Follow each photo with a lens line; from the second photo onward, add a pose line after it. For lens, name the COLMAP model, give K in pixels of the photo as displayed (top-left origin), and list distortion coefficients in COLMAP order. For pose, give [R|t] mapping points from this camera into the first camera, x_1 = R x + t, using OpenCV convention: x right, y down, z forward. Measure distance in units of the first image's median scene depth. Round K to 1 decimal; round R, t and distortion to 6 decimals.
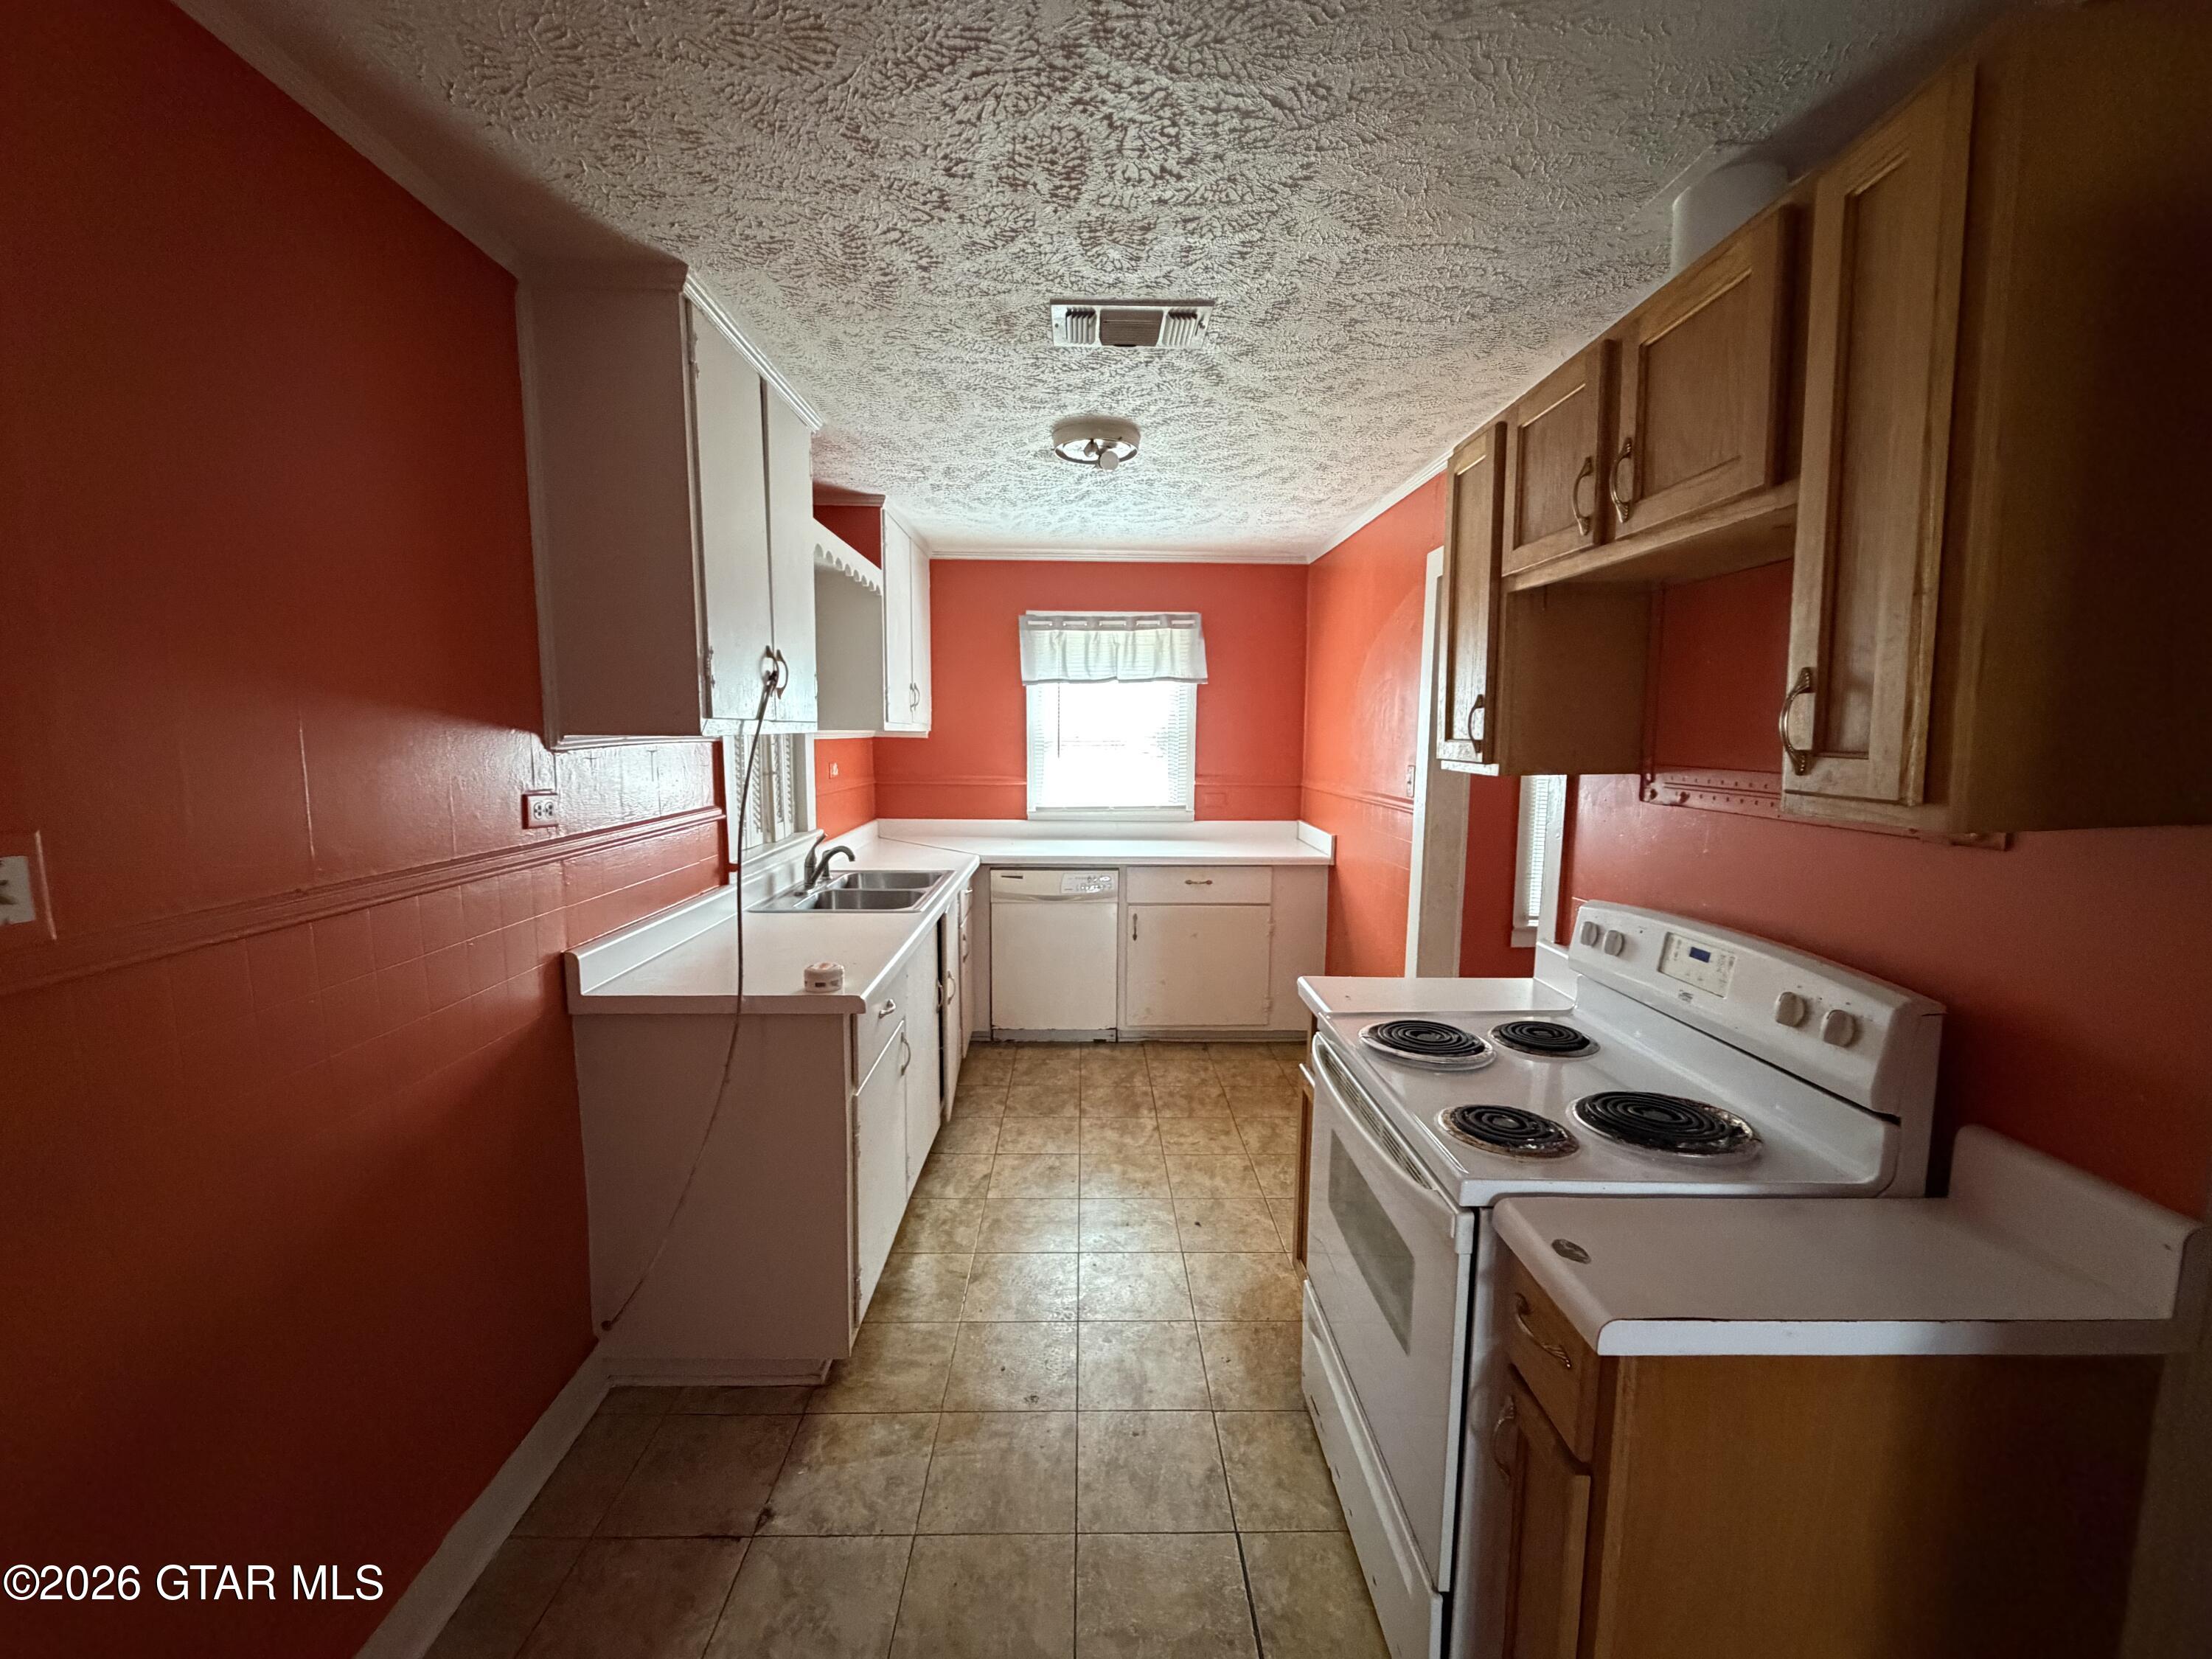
lens RADIAL K [[882.0, 0, 1095.8], [0, 882.0, 834.2], [0, 0, 1]] dist [-0.000432, -0.000047]
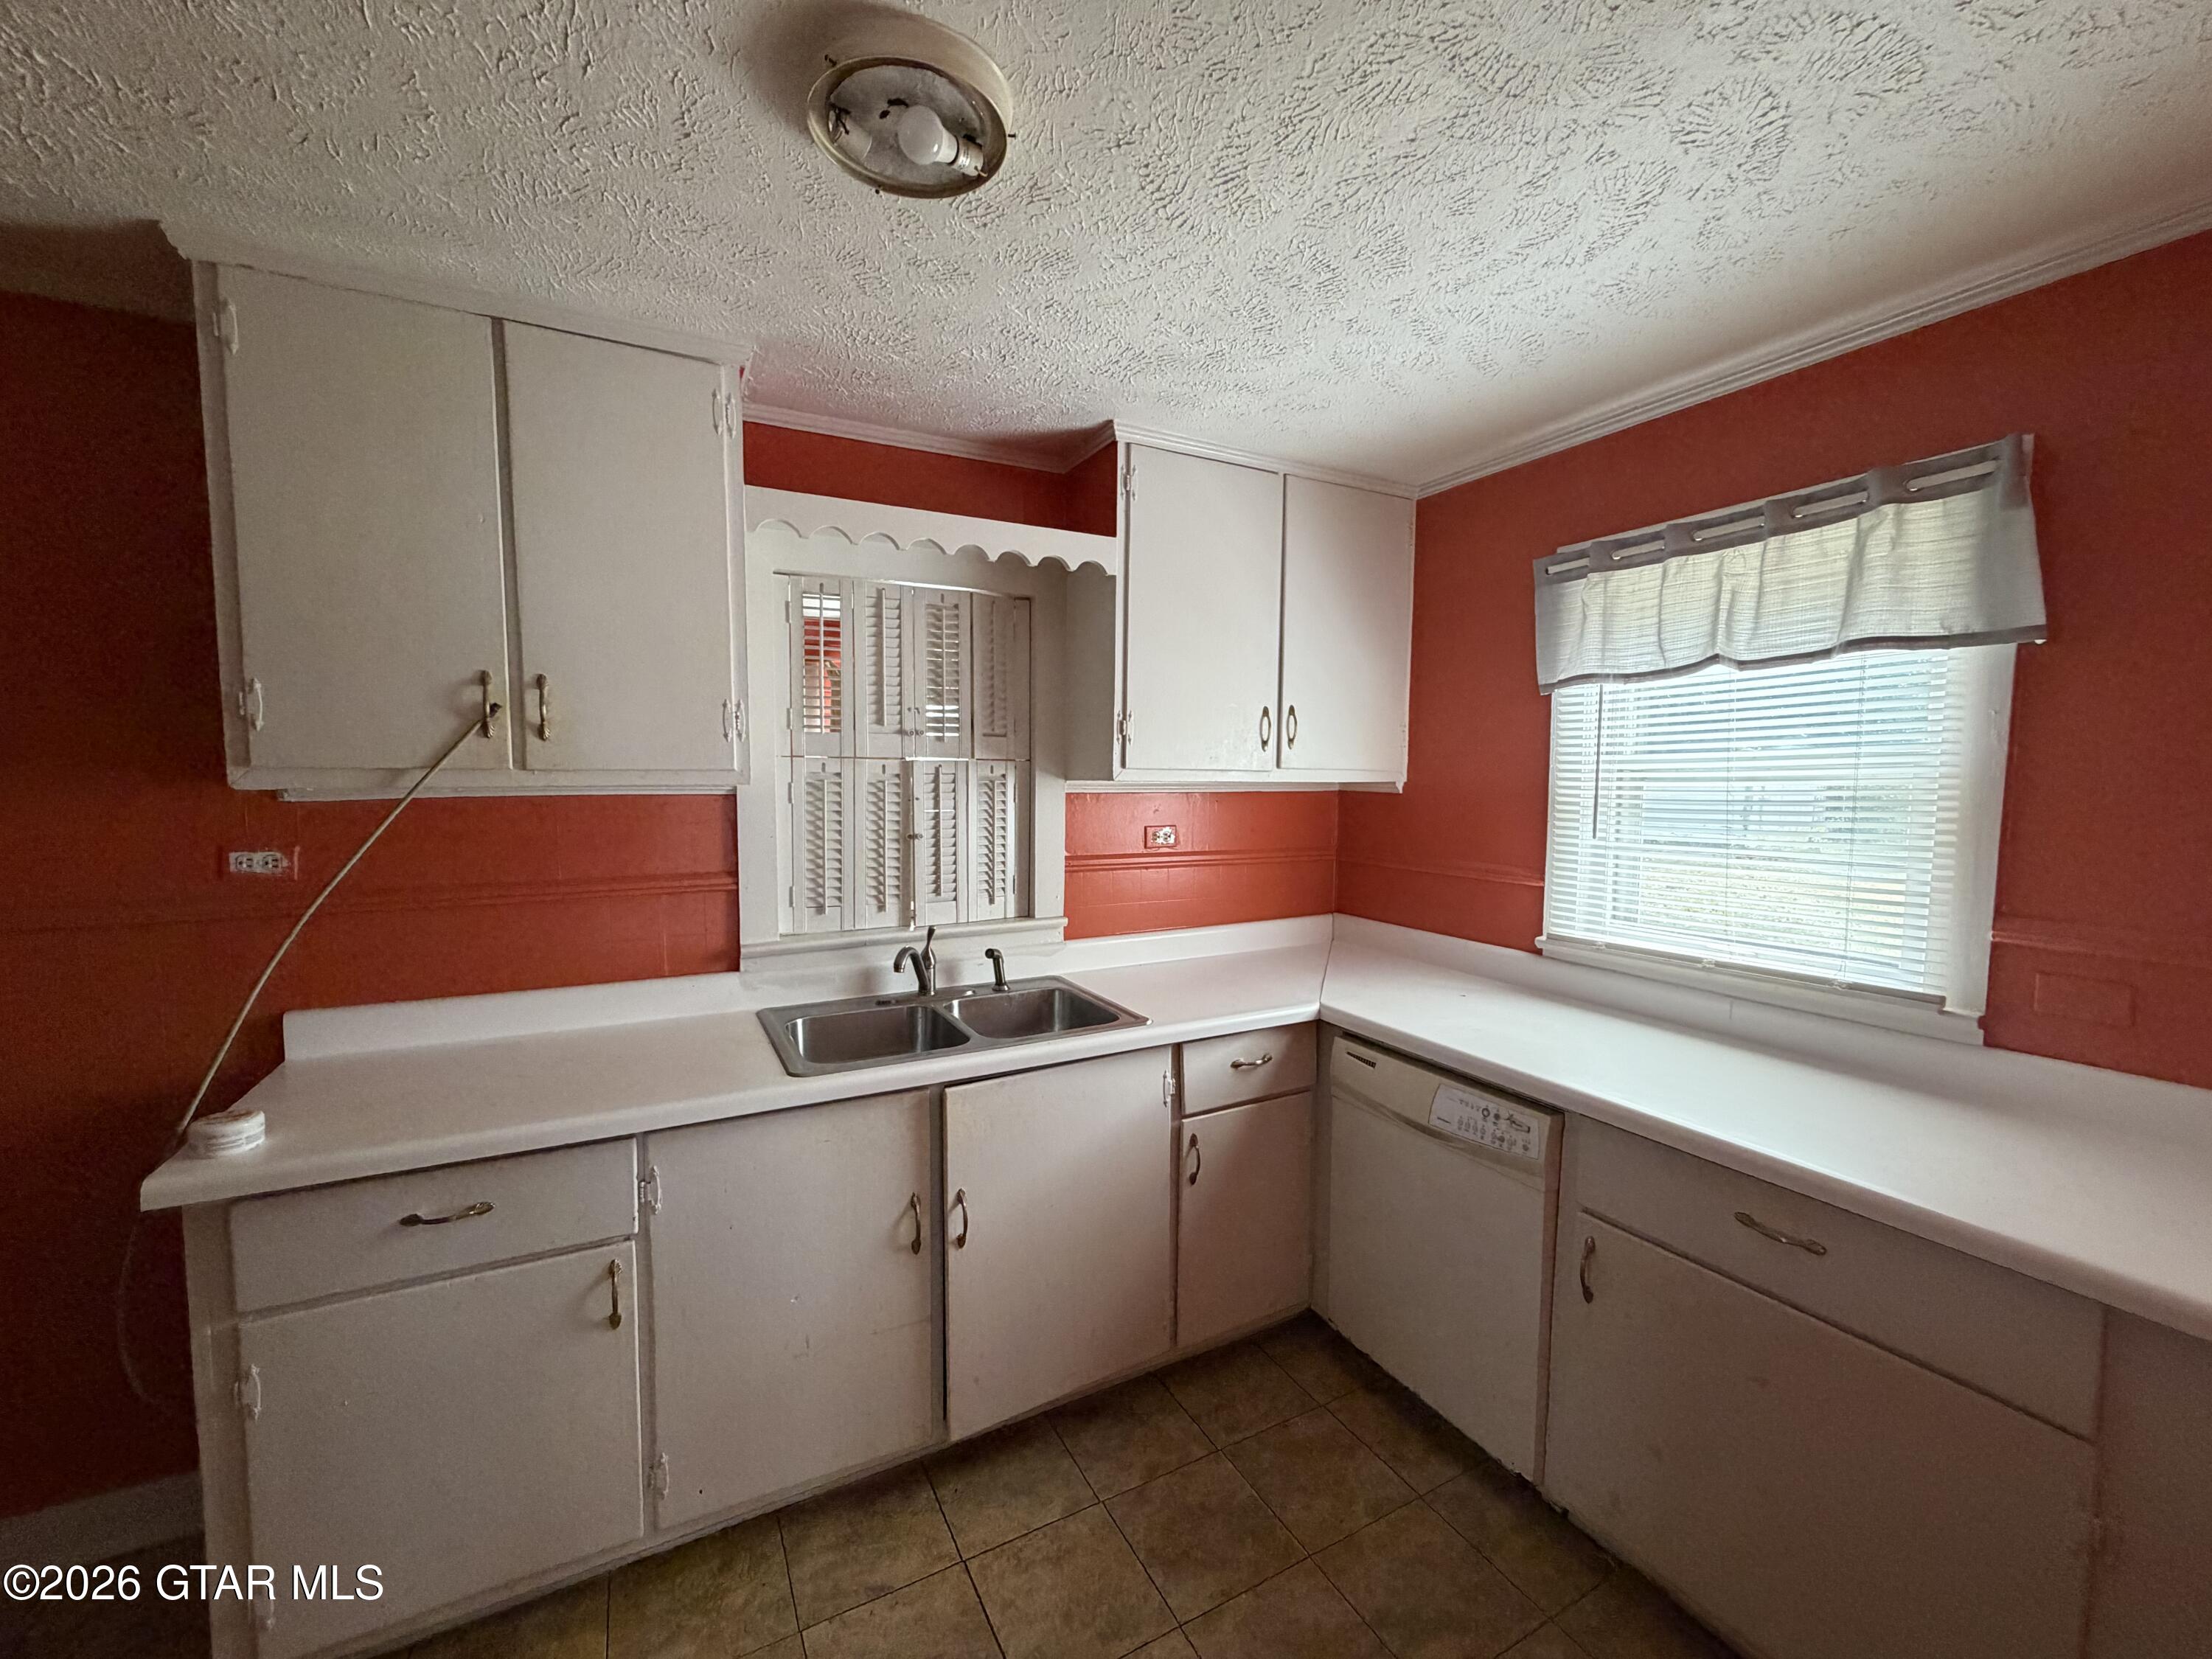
lens RADIAL K [[878.4, 0, 1106.0], [0, 878.4, 829.5], [0, 0, 1]] dist [-0.006501, -0.000337]
pose [[0.450412, 0.055911, -0.891069, 0.286268], [-0.103865, 0.994542, 0.009903, -0.074664], [0.886759, 0.088090, 0.453761, 0.599858]]
